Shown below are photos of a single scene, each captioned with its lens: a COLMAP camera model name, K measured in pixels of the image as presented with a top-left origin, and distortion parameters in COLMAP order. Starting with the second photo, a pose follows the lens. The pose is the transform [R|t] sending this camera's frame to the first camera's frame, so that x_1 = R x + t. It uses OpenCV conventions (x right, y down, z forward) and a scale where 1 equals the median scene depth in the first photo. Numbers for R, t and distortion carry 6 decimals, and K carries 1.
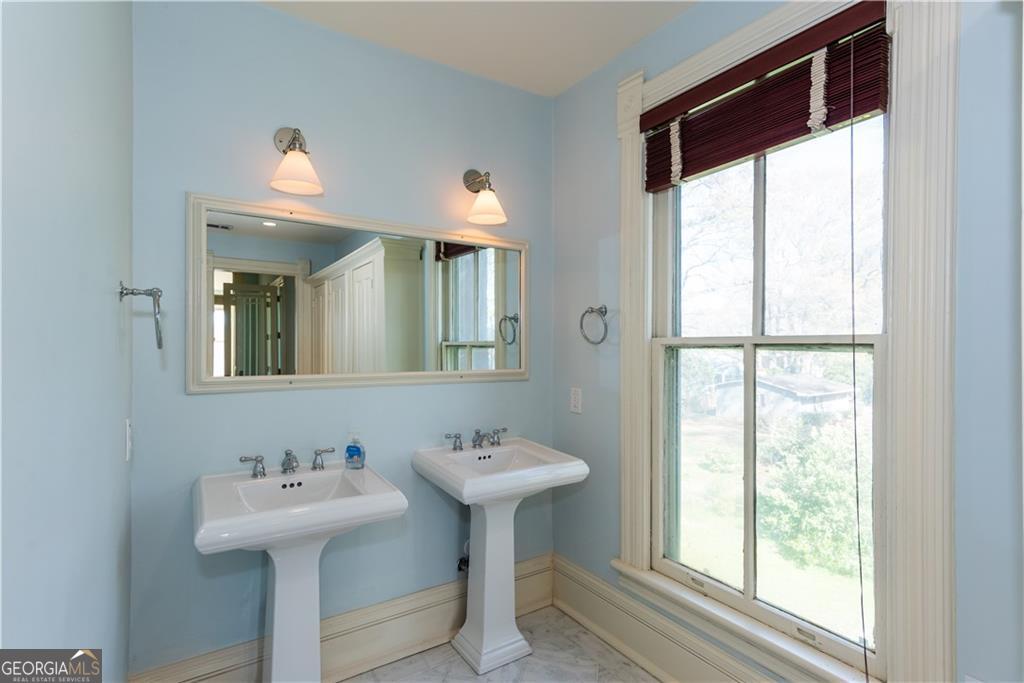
lens RADIAL K [[509.2, 0, 506.5], [0, 509.2, 341.3], [0, 0, 1]] dist [0.002839, 0.001309]
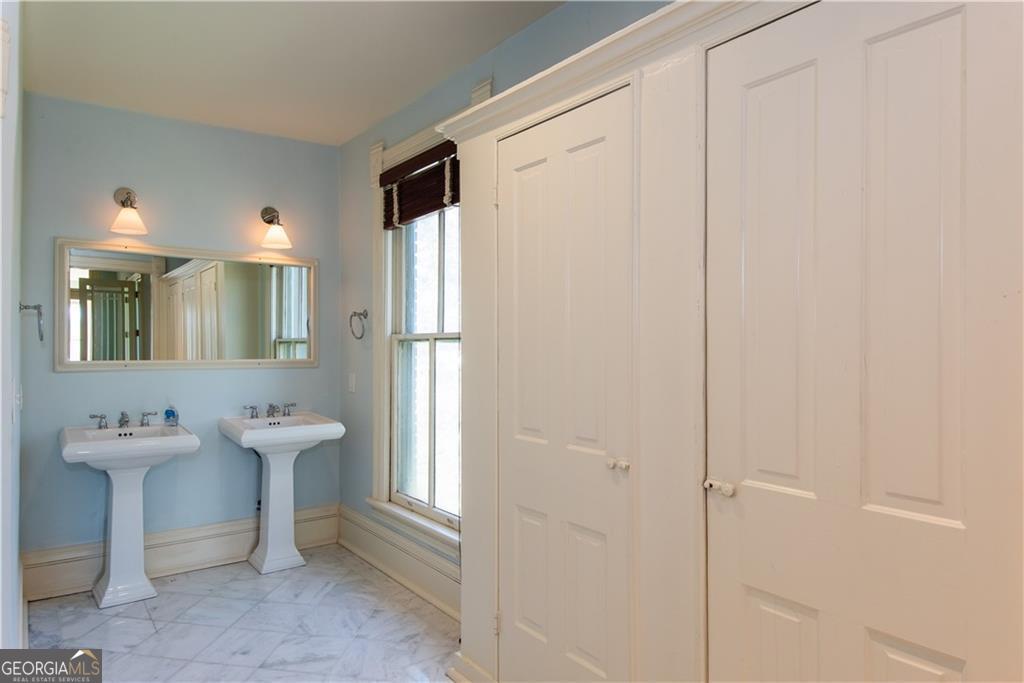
lens RADIAL K [[757.4, 0, 512.0], [0, 757.4, 341.5], [0, 0, 1]] dist [0.038347, -0.088201]
pose [[0.999950, -0.000538, 0.010013, 0.588966], [0.000540, 1.000000, -0.000133, 0.012902], [-0.010012, 0.000139, 0.999950, -1.054964]]
